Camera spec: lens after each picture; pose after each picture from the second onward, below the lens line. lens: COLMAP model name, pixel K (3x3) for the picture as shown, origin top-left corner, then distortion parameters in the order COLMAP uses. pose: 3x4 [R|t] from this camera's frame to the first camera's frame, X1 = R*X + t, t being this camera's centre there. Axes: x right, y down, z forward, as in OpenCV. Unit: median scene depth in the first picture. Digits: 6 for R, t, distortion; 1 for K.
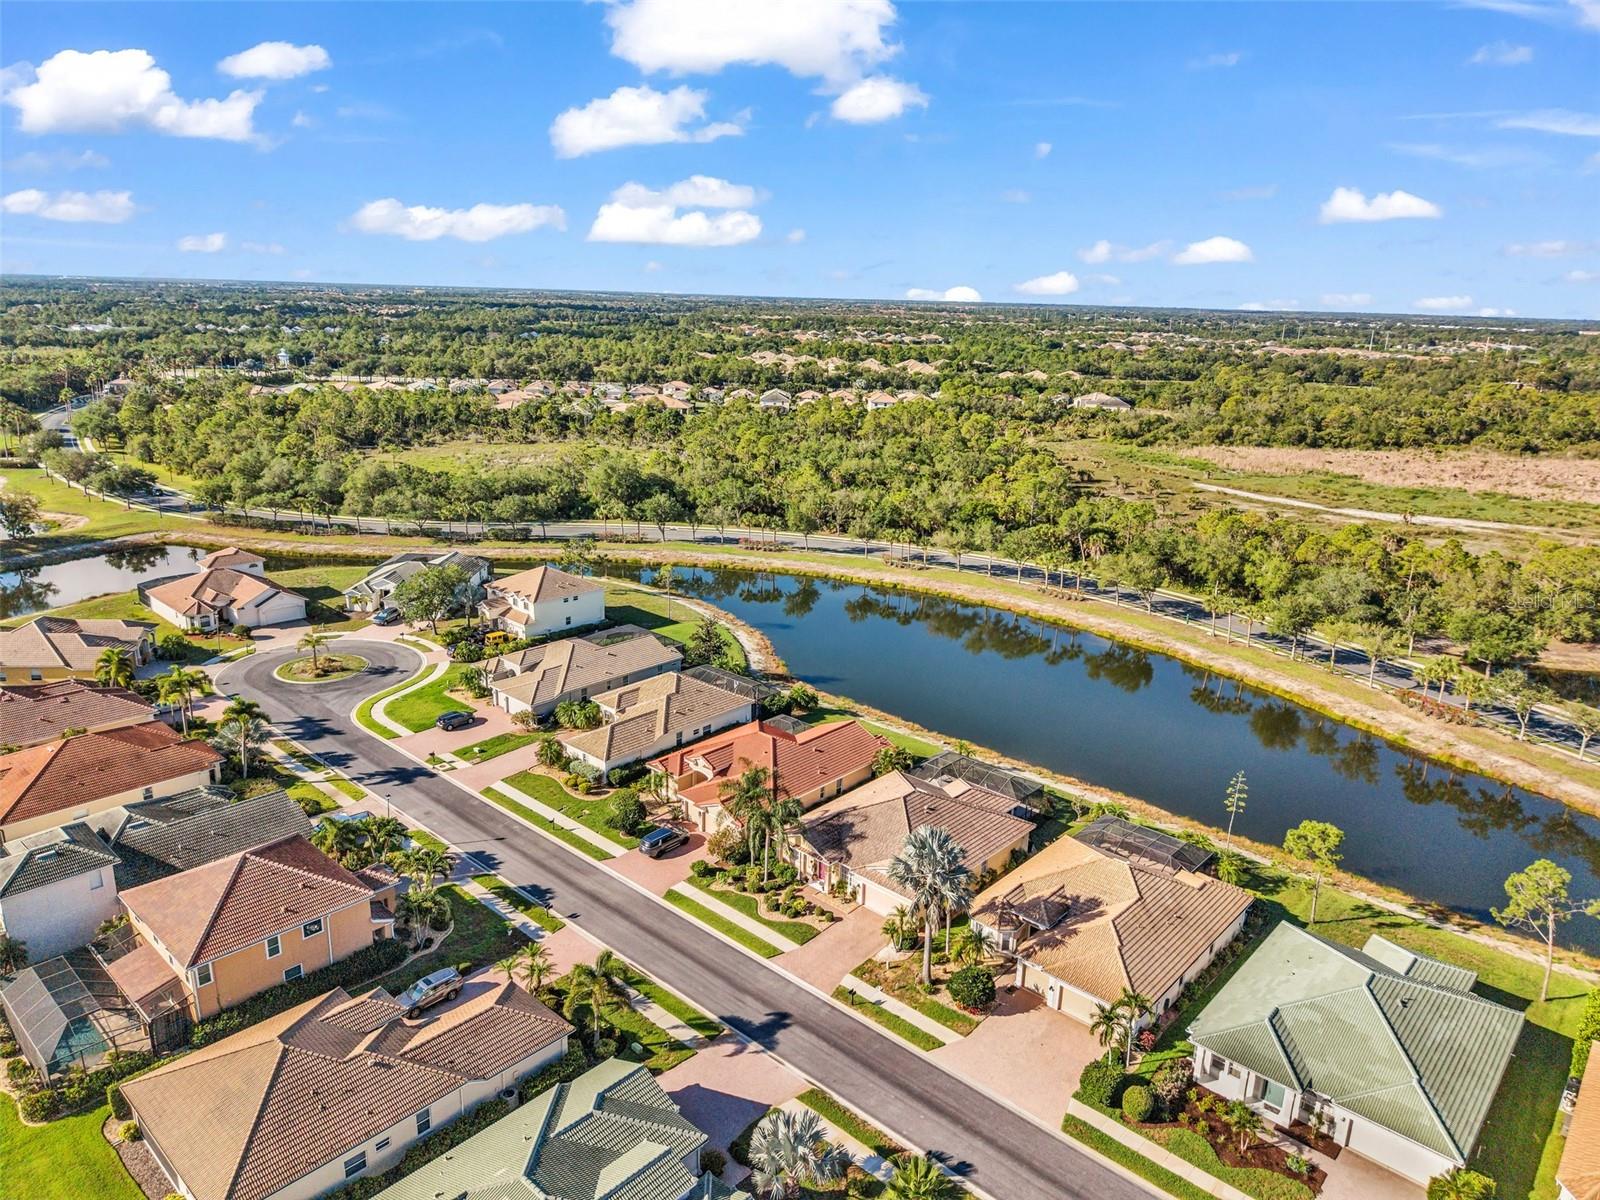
lens RADIAL K [[1061.8, 0, 800.0], [0, 1061.8, 600.0], [0, 0, 1]] dist [-0.001128, 0.003153]
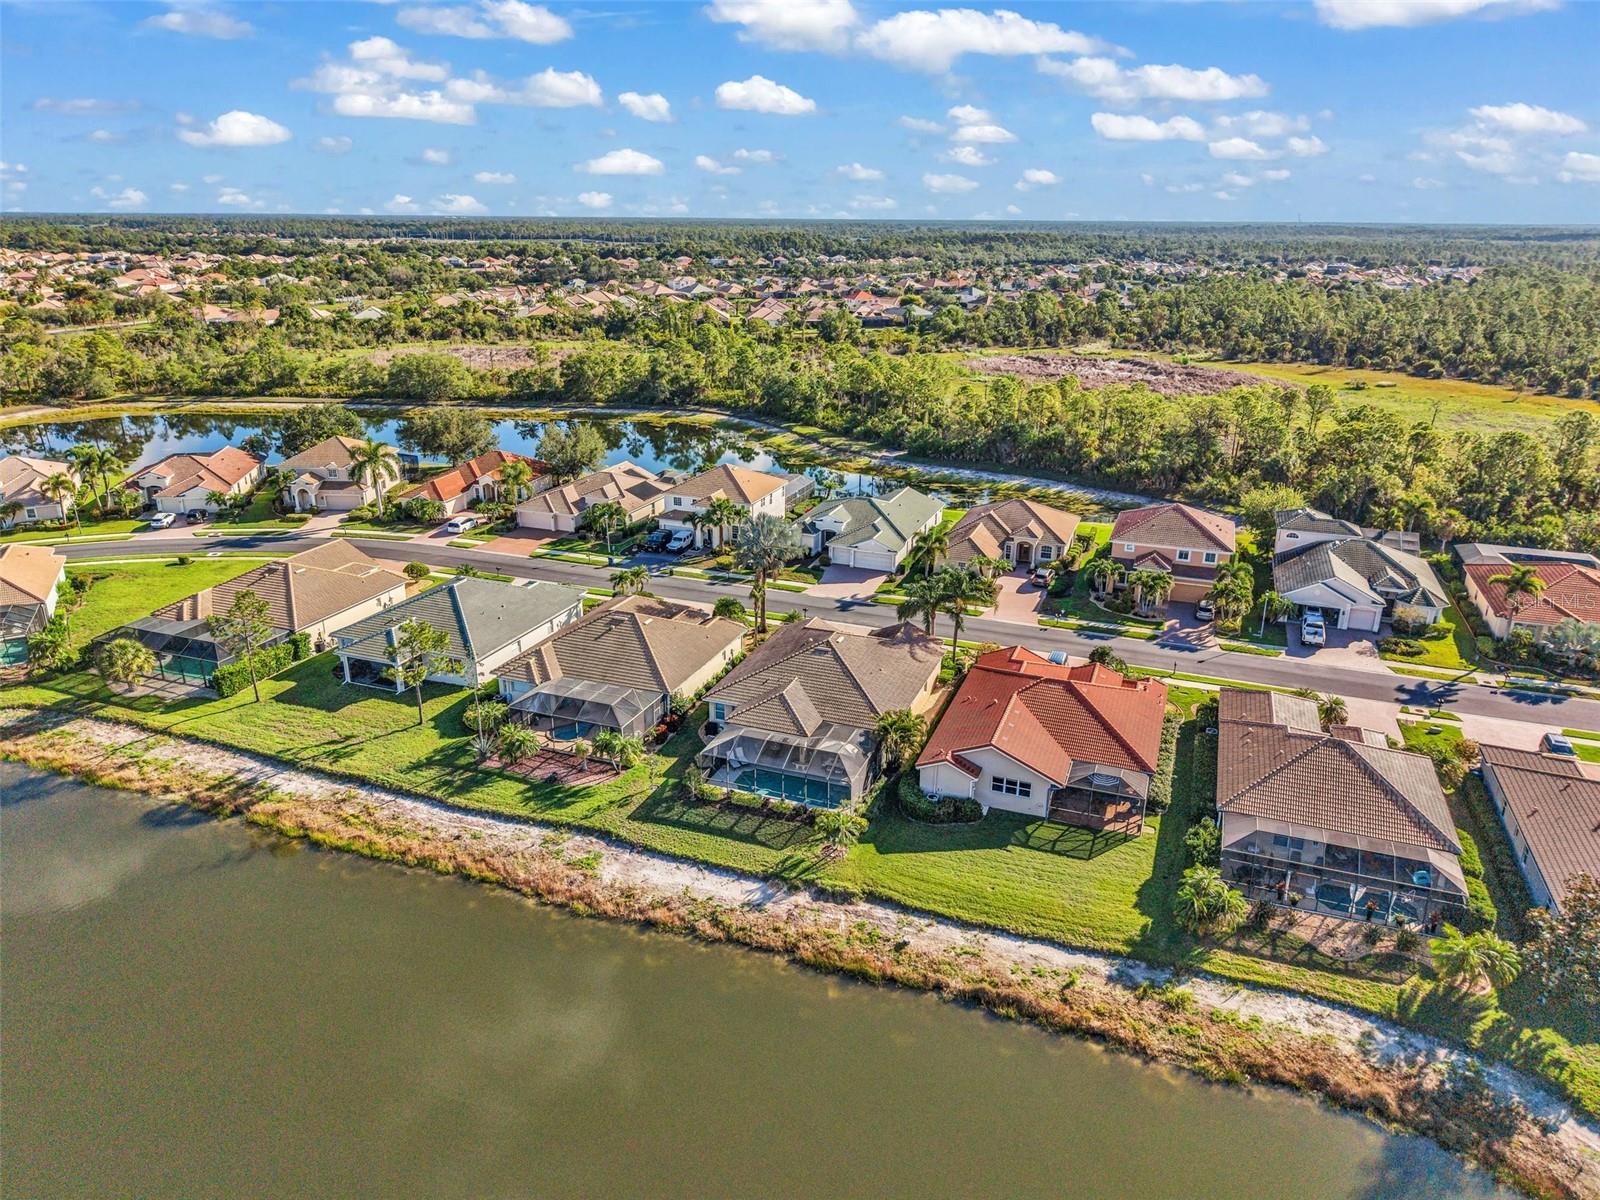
lens RADIAL K [[1087.2, 0, 798.4], [0, 1087.2, 573.6], [0, 0, 1]] dist [0.063994, -0.112846]
pose [[-0.930746, 0.082851, -0.356156, 0.381797], [-0.128903, 0.837129, 0.531601, -0.304784], [0.342192, 0.540695, -0.768475, 1.373022]]
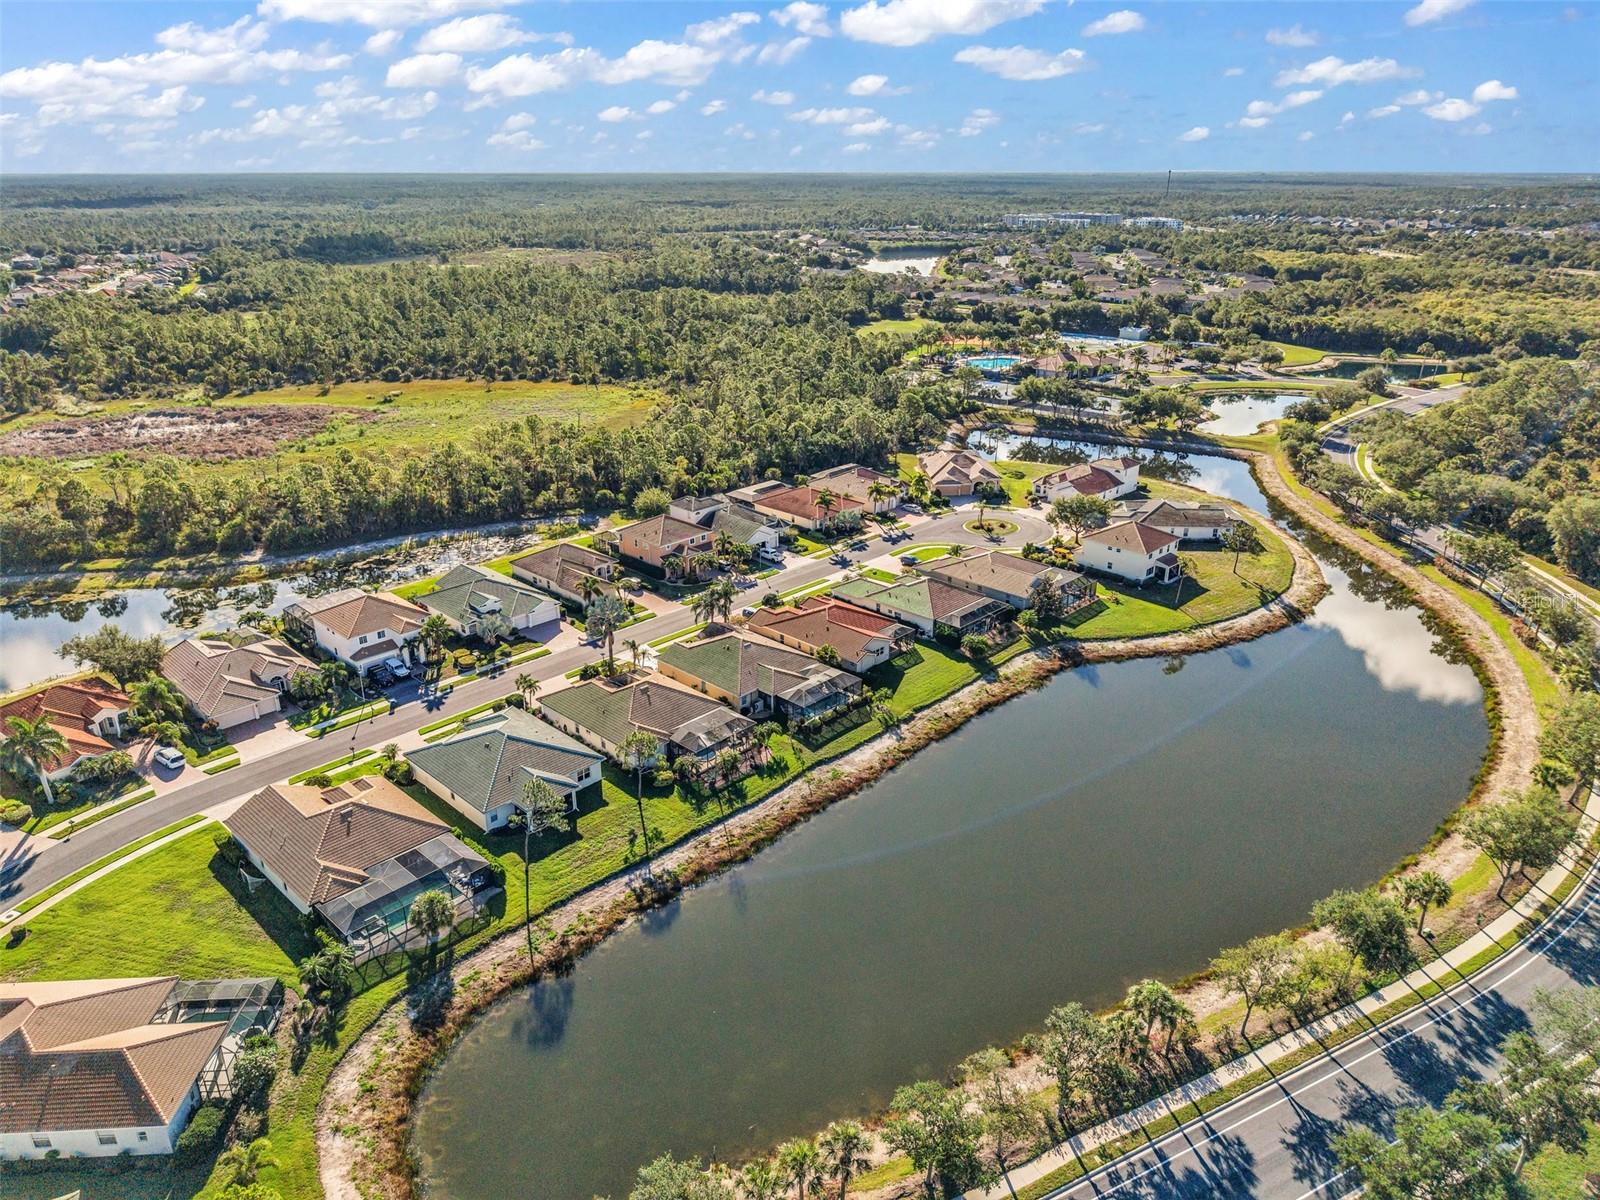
lens RADIAL K [[1049.2, 0, 800.0], [0, 1049.2, 600.0], [0, 0, 1]] dist [0.047960, -0.001003]
pose [[-0.025861, 0.348797, -0.936841, 1.270544], [-0.270249, 0.899821, 0.342474, -0.355673], [0.962443, 0.262037, 0.070992, 0.772514]]
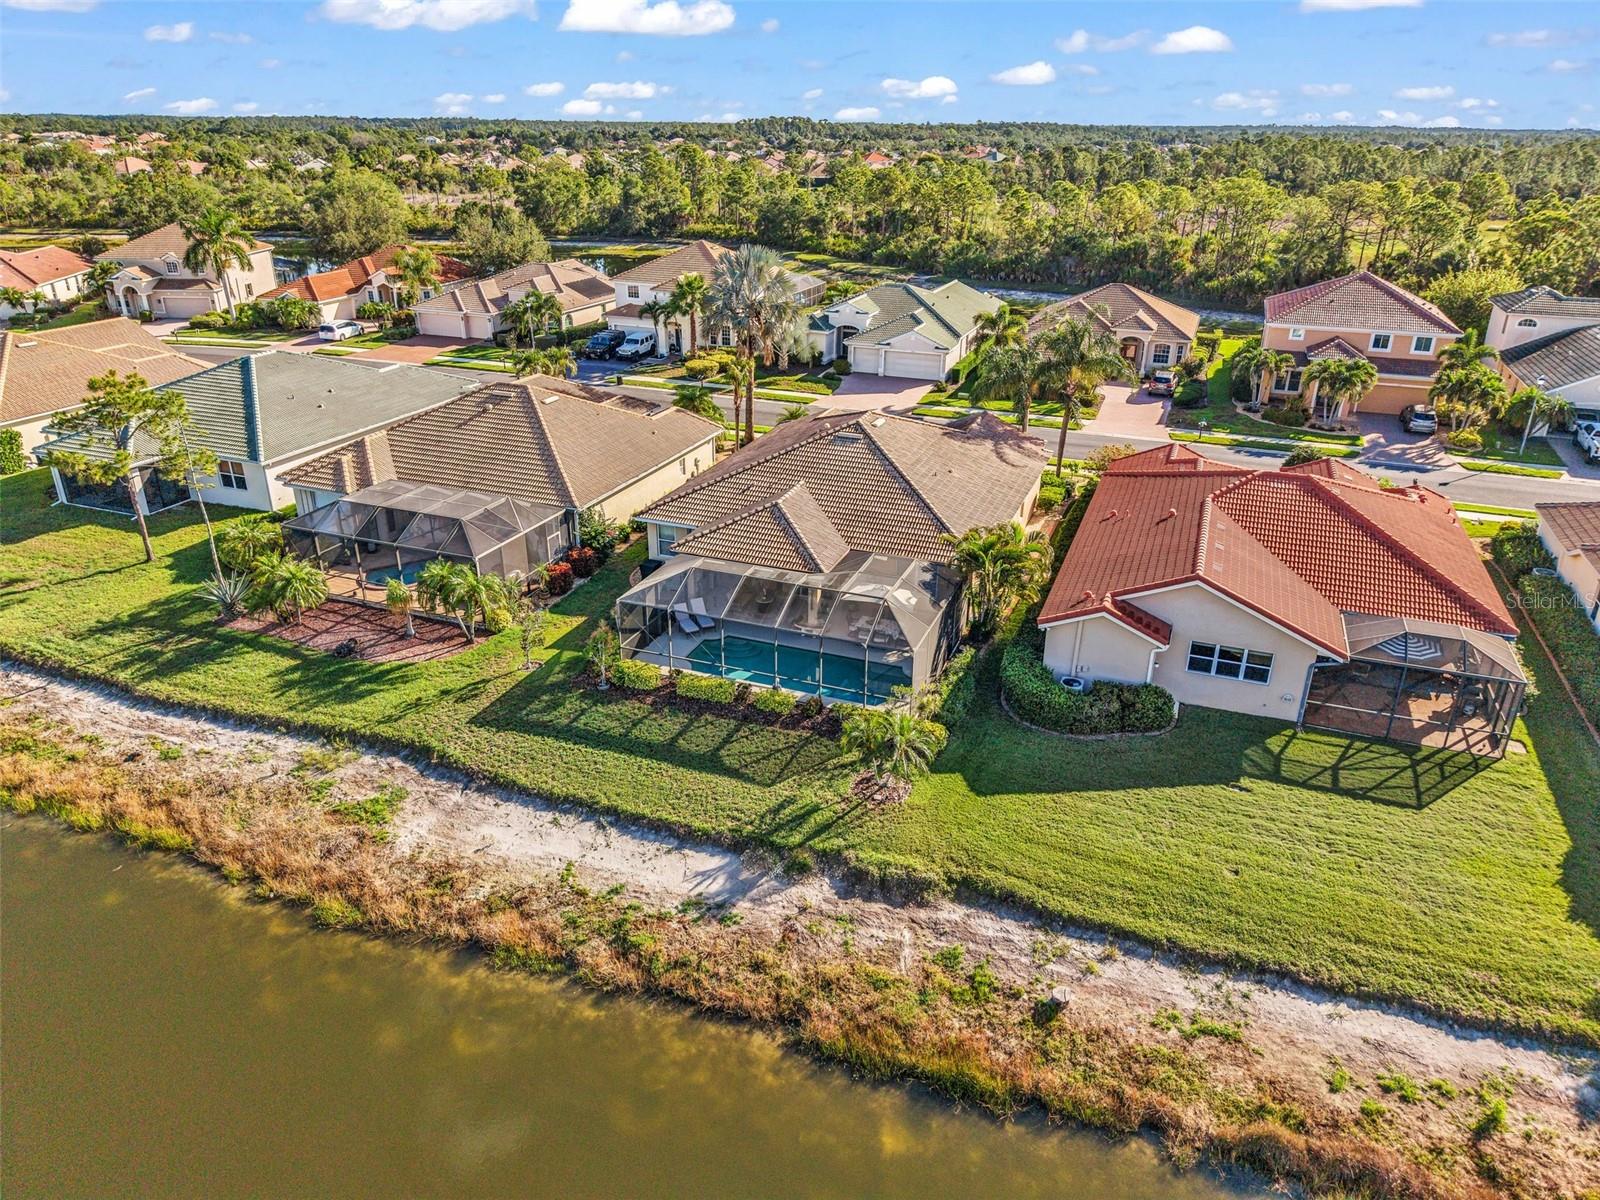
lens RADIAL K [[1083.0, 0, 800.0], [0, 1083.0, 600.0], [0, 0, 1]] dist [0.003349, 0.003614]
pose [[-0.931356, 0.114467, -0.345650, 0.271491], [-0.130501, 0.781292, 0.610371, -0.062496], [0.339920, 0.613580, -0.712723, 1.159142]]
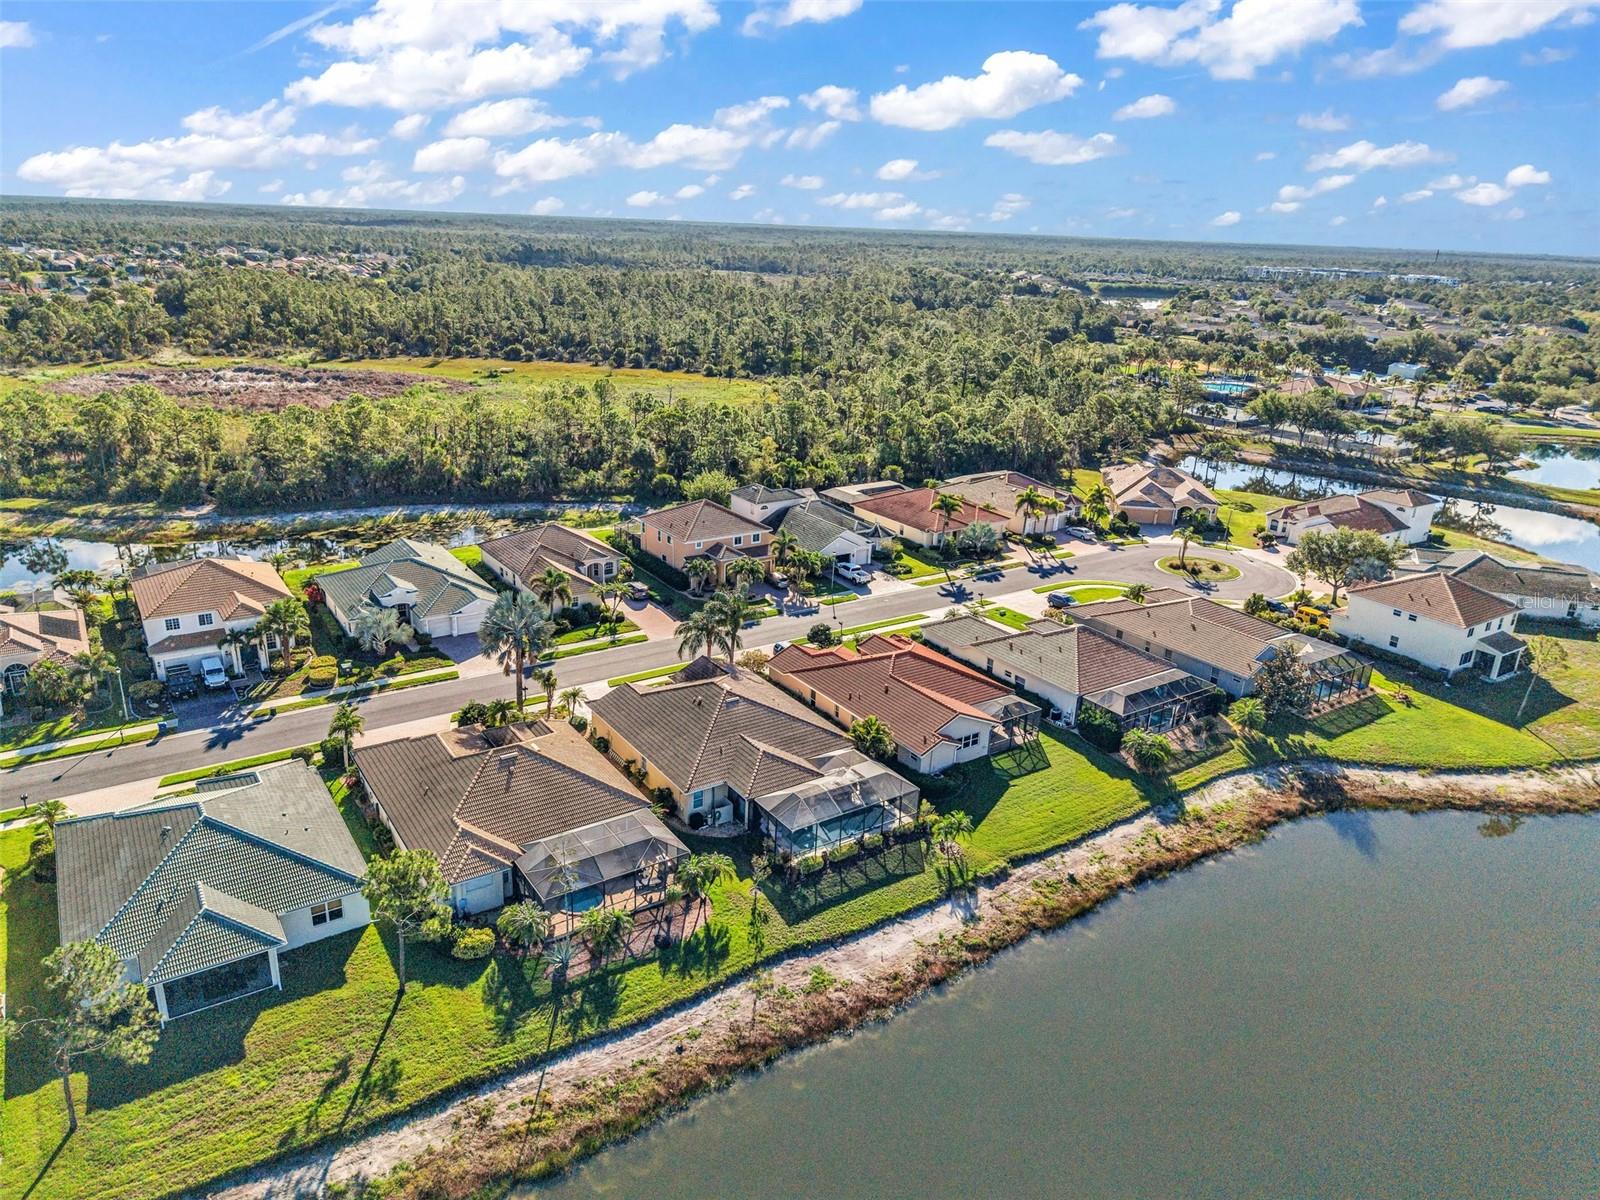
lens RADIAL K [[1061.8, 0, 800.0], [0, 1061.8, 600.0], [0, 0, 1]] dist [-0.001128, 0.003153]
pose [[-0.226445, 0.289573, -0.929984, 0.751962], [-0.303802, 0.886157, 0.349900, -0.188032], [0.925434, 0.361764, -0.112693, 0.918141]]
